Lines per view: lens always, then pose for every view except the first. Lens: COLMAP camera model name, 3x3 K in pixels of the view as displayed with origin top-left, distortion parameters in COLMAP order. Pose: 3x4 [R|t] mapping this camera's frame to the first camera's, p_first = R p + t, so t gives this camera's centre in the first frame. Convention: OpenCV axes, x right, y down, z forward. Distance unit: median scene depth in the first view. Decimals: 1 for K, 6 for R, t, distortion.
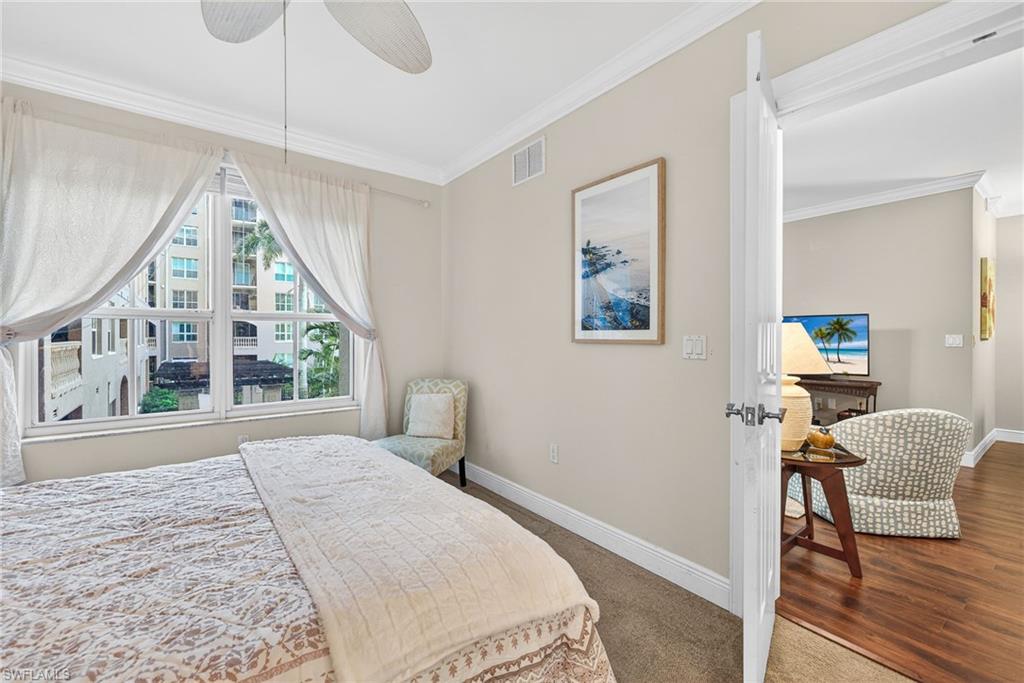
lens RADIAL K [[430.1, 0, 507.3], [0, 430.1, 337.0], [0, 0, 1]] dist [0.008584, -0.002417]
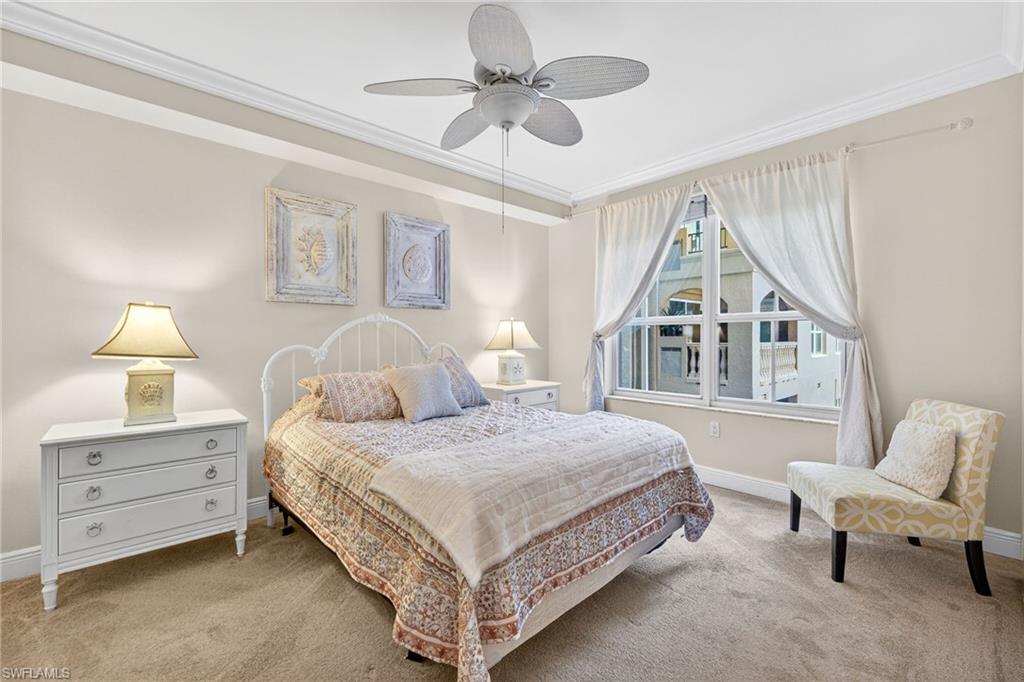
lens RADIAL K [[430.1, 0, 516.5], [0, 430.1, 347.2], [0, 0, 1]] dist [0.008584, -0.002417]
pose [[0.088774, 0.017703, -0.995894, 0.407281], [0.002980, 0.999833, 0.018039, 0.002754], [0.996047, -0.004569, 0.088707, 0.314507]]
